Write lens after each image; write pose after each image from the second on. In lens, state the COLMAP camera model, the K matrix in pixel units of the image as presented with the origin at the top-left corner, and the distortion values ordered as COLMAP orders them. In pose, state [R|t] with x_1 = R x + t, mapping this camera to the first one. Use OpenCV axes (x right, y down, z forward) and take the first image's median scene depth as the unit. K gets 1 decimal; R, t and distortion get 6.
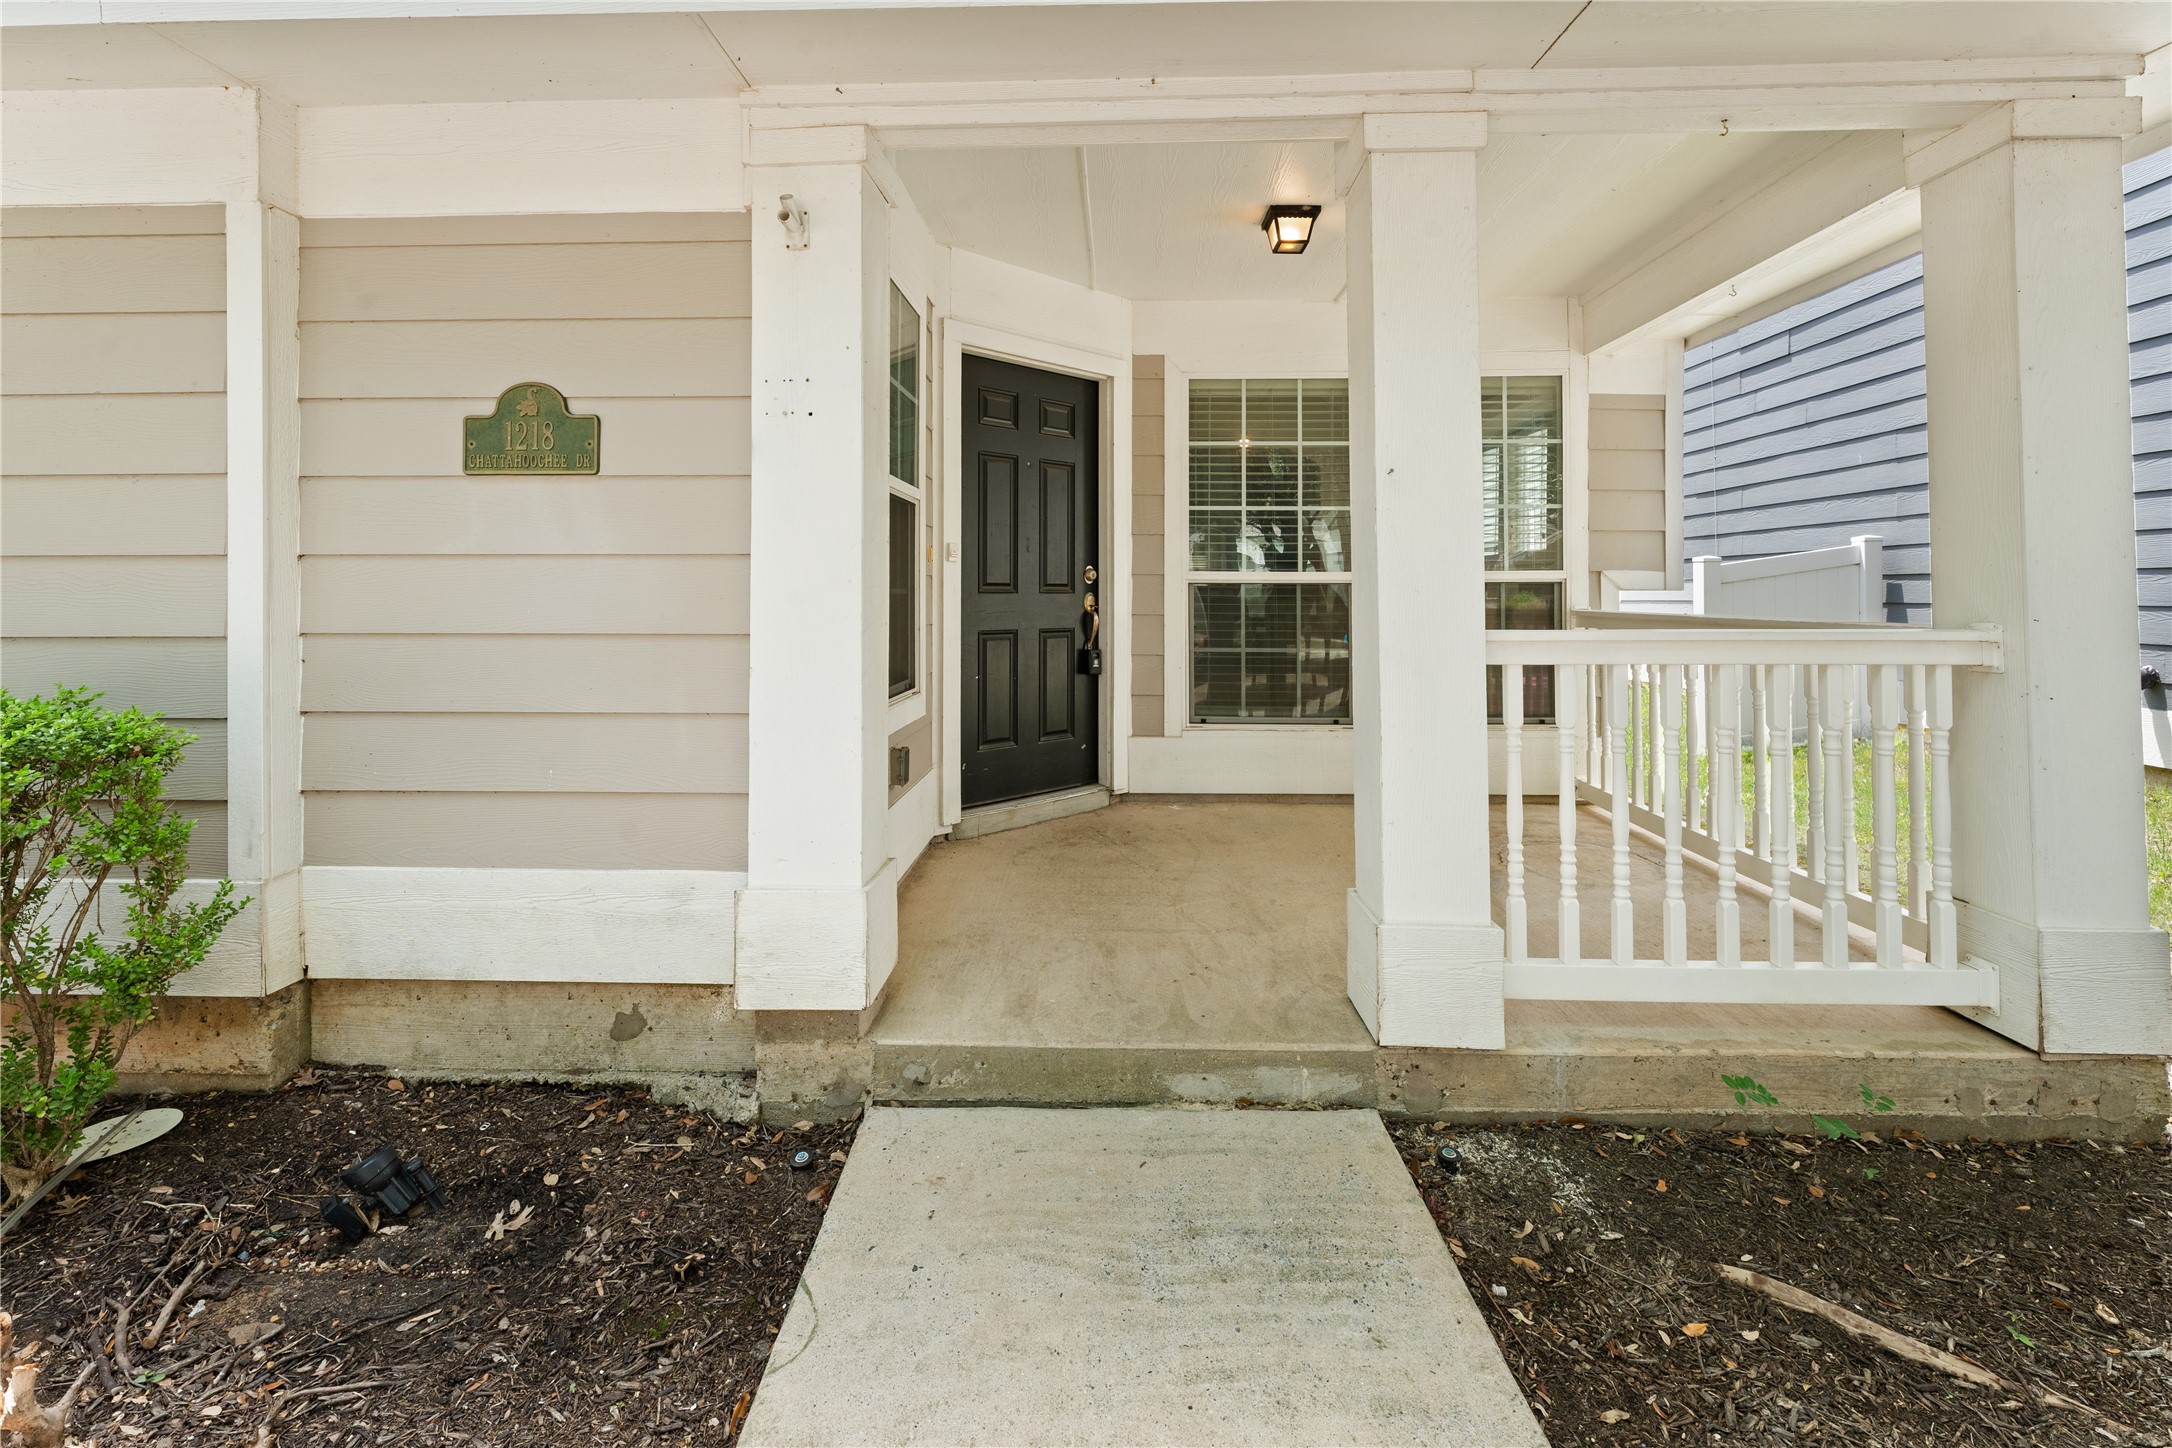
lens RADIAL K [[911.2, 0, 1083.3], [0, 911.2, 591.2], [0, 0, 1]] dist [-0.000674, -0.000153]
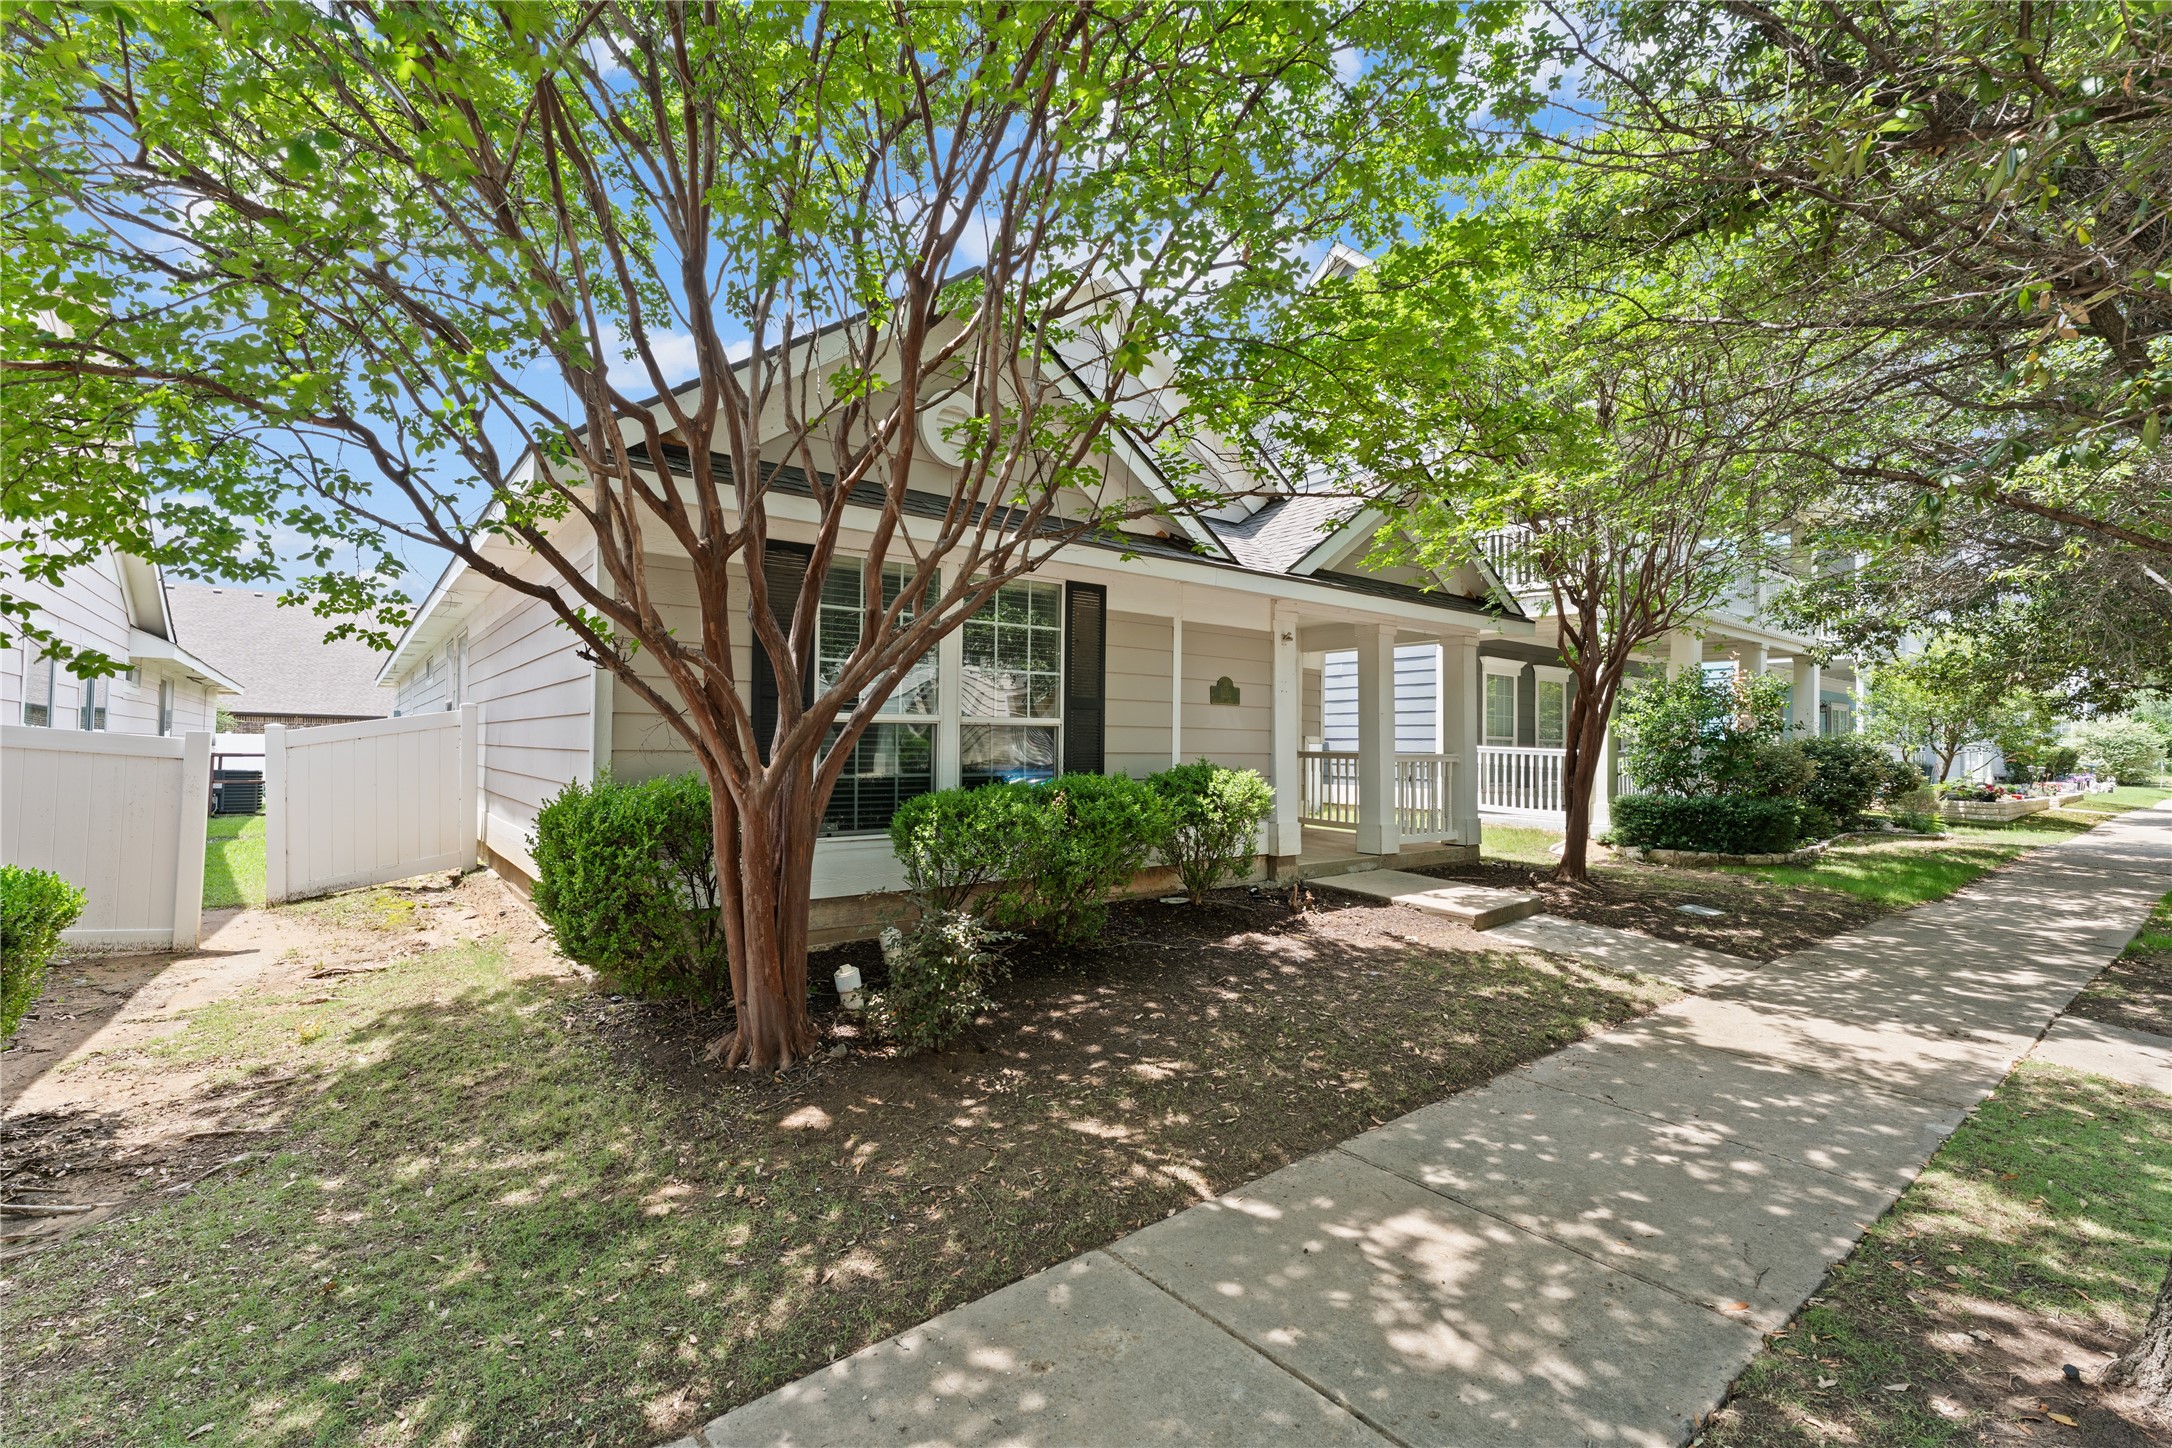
lens RADIAL K [[948.8, 0, 1086.0], [0, 948.8, 724.0], [0, 0, 1]] dist [-0.003051, -0.000849]
pose [[0.776069, 0.027822, 0.630034, -3.169027], [-0.023066, 0.999610, -0.015730, 0.008224], [-0.630227, -0.002325, 0.776408, -1.351336]]
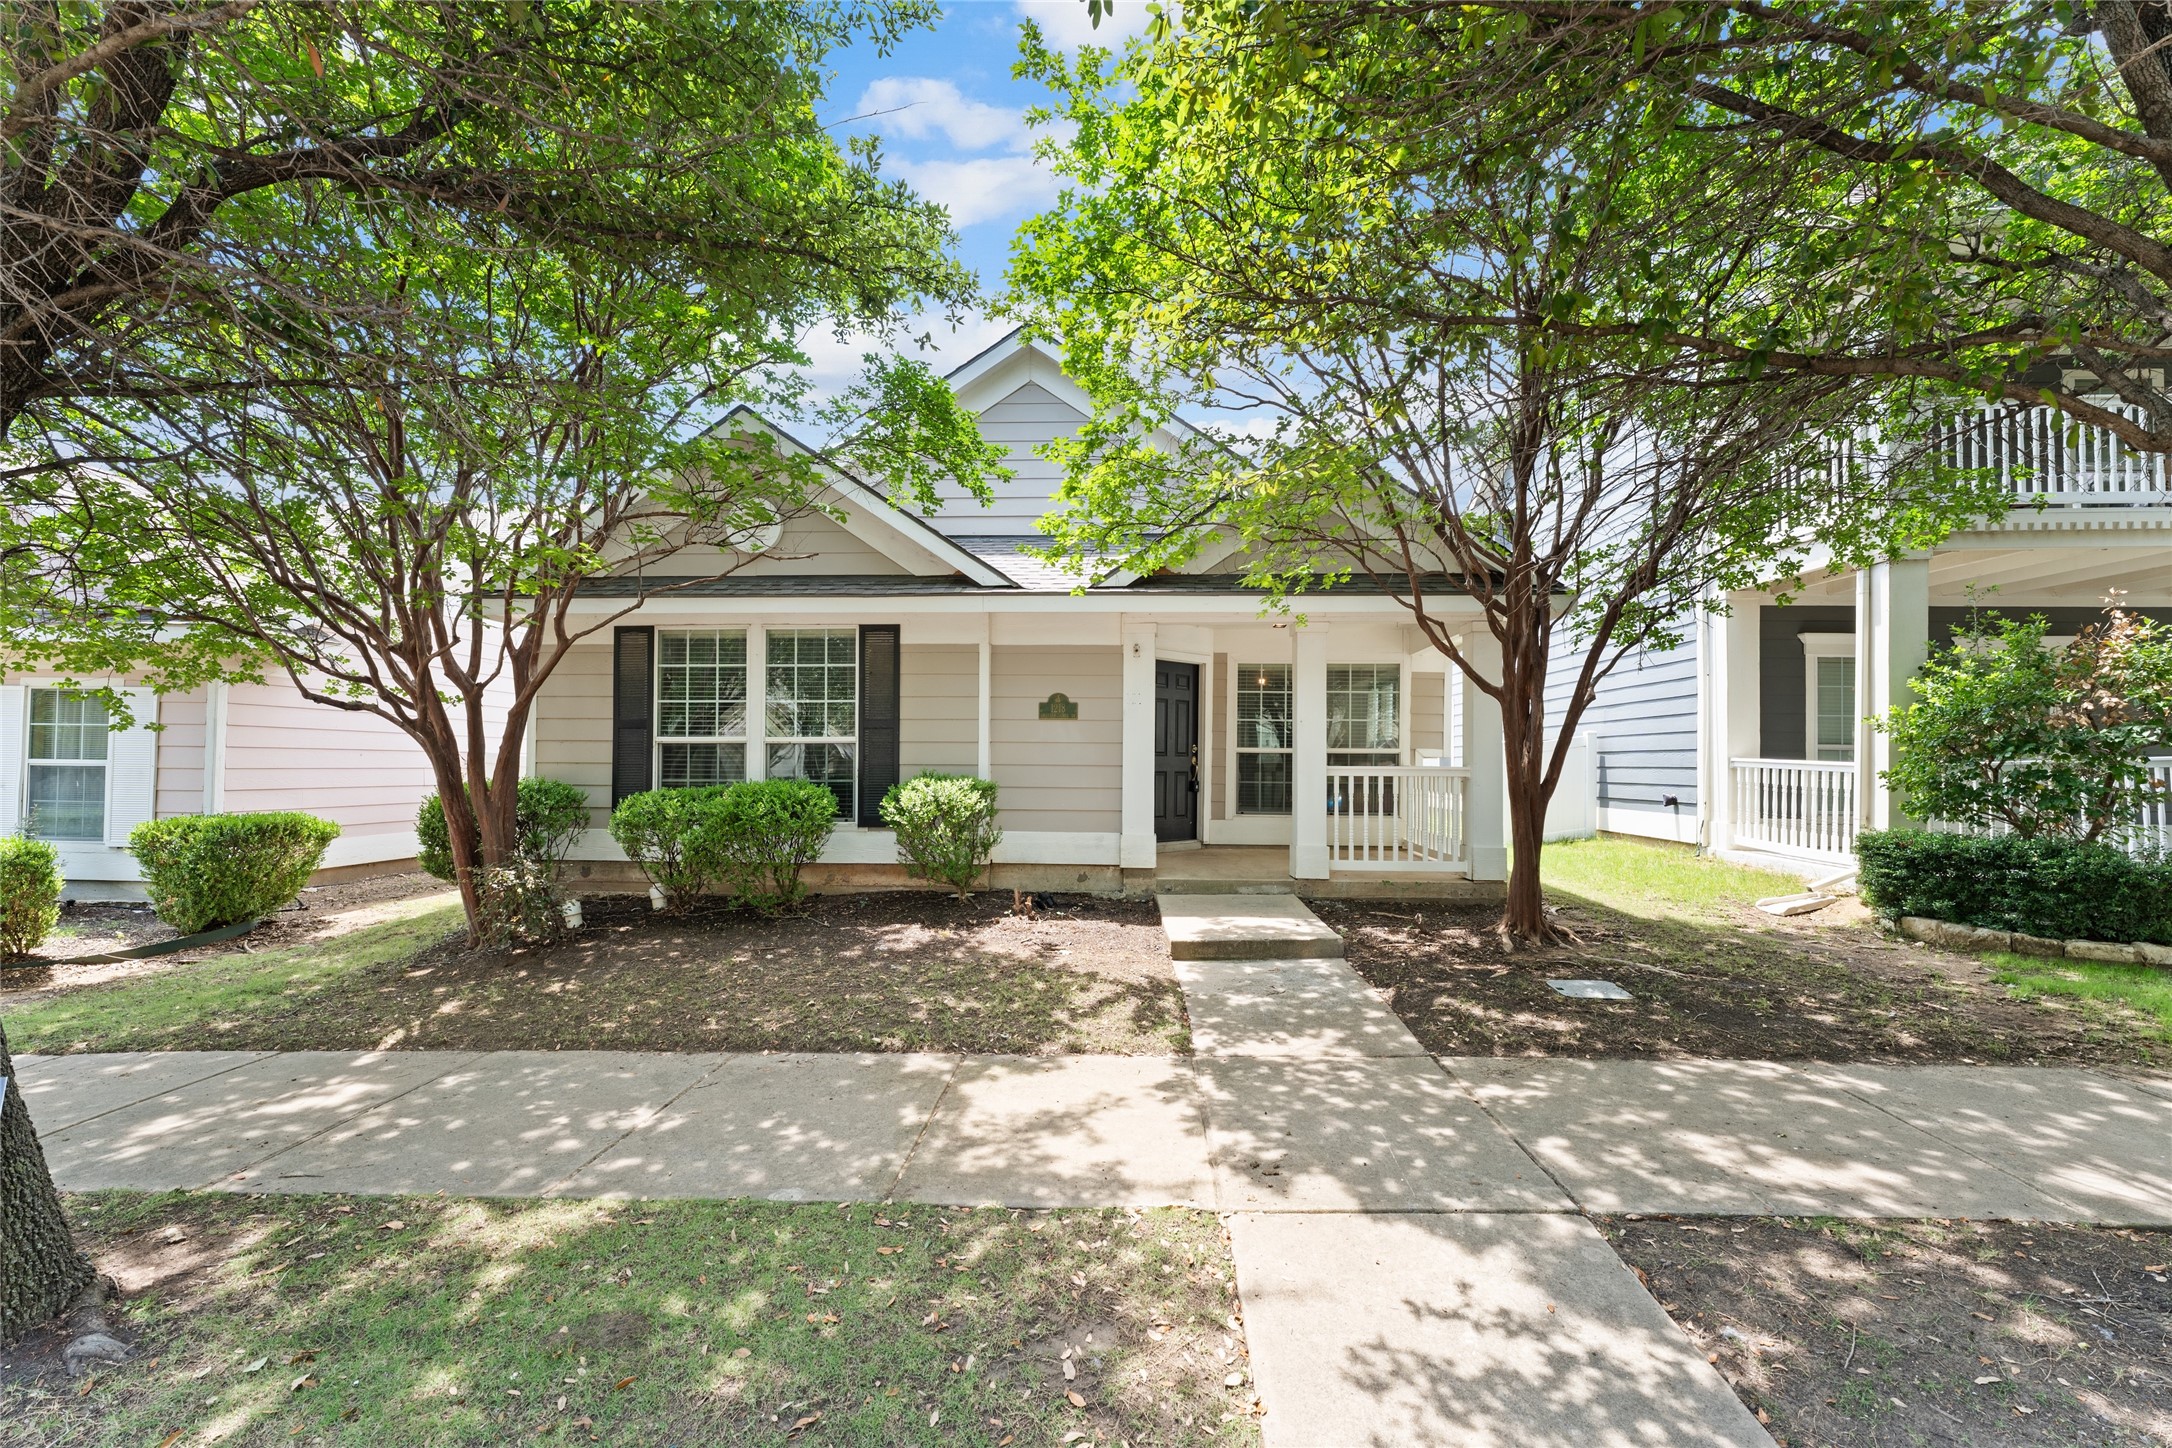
lens RADIAL K [[865.2, 0, 1084.9], [0, 865.2, 718.7], [0, 0, 1]] dist [-0.001875, -0.000431]
pose [[0.999598, 0.009246, -0.026818, -0.407571], [-0.010262, 0.999225, -0.037994, -0.003711], [0.026446, 0.038254, 0.998918, -2.328854]]
